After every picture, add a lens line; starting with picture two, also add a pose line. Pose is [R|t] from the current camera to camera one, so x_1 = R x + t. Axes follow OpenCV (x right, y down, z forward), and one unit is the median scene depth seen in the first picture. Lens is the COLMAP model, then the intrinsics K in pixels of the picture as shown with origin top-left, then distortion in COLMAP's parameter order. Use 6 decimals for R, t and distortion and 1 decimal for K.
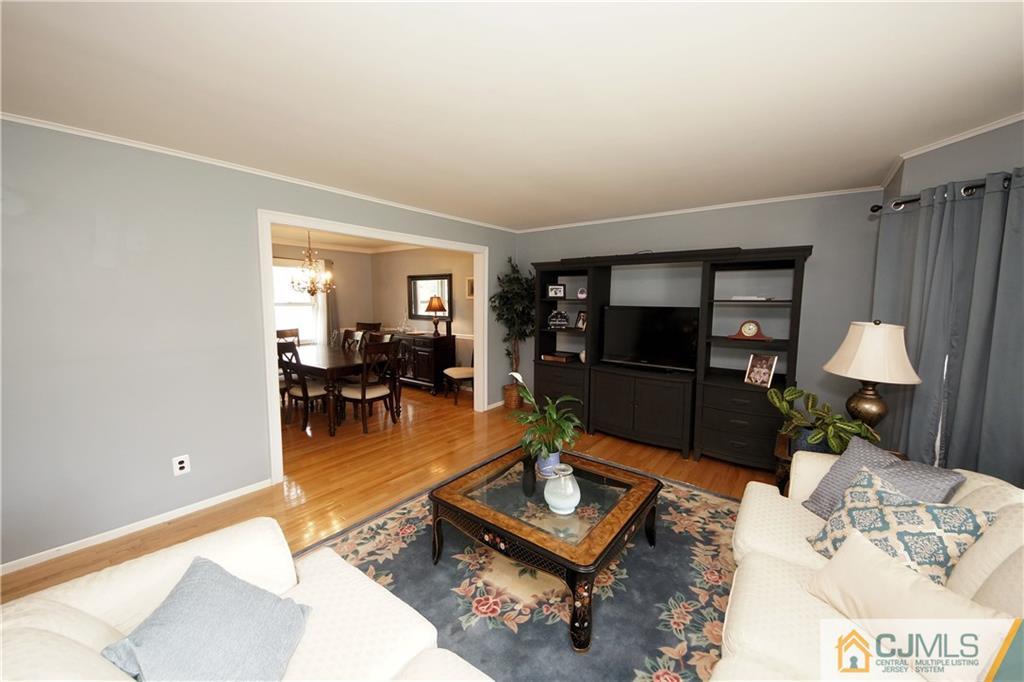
lens RADIAL K [[389.0, 0, 517.8], [0, 389.0, 338.7], [0, 0, 1]] dist [-0.007616, -0.000286]
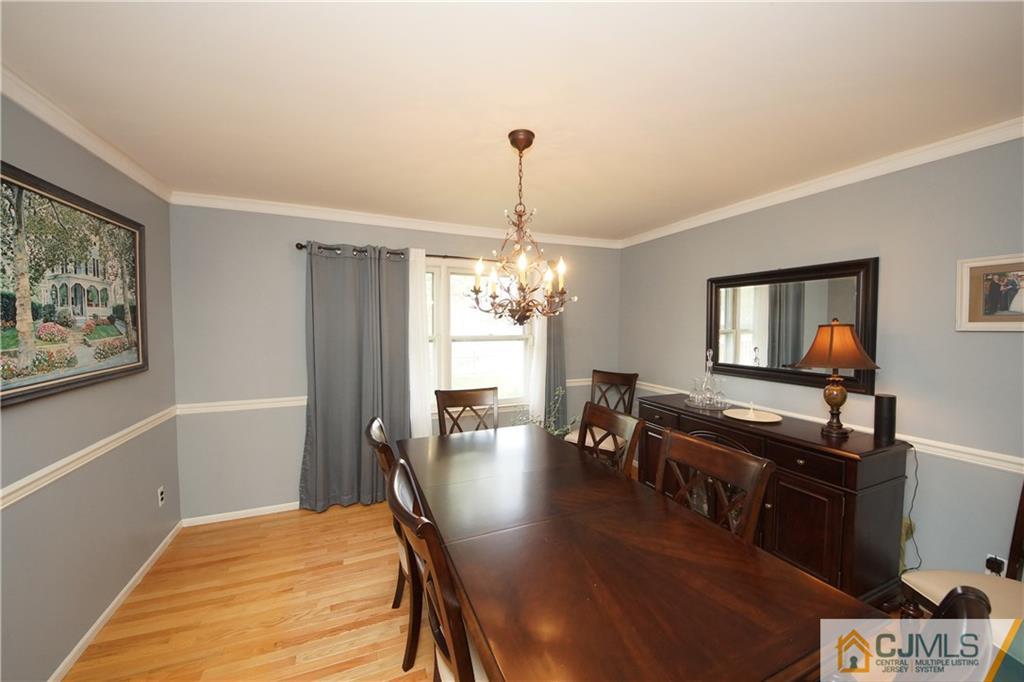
lens RADIAL K [[389.0, 0, 515.2], [0, 389.0, 338.0], [0, 0, 1]] dist [-0.007616, -0.000286]
pose [[0.864933, 0.012193, -0.501740, -0.283756], [-0.047455, 0.997213, -0.057571, -0.061630], [0.499640, 0.073605, 0.863101, 0.556667]]
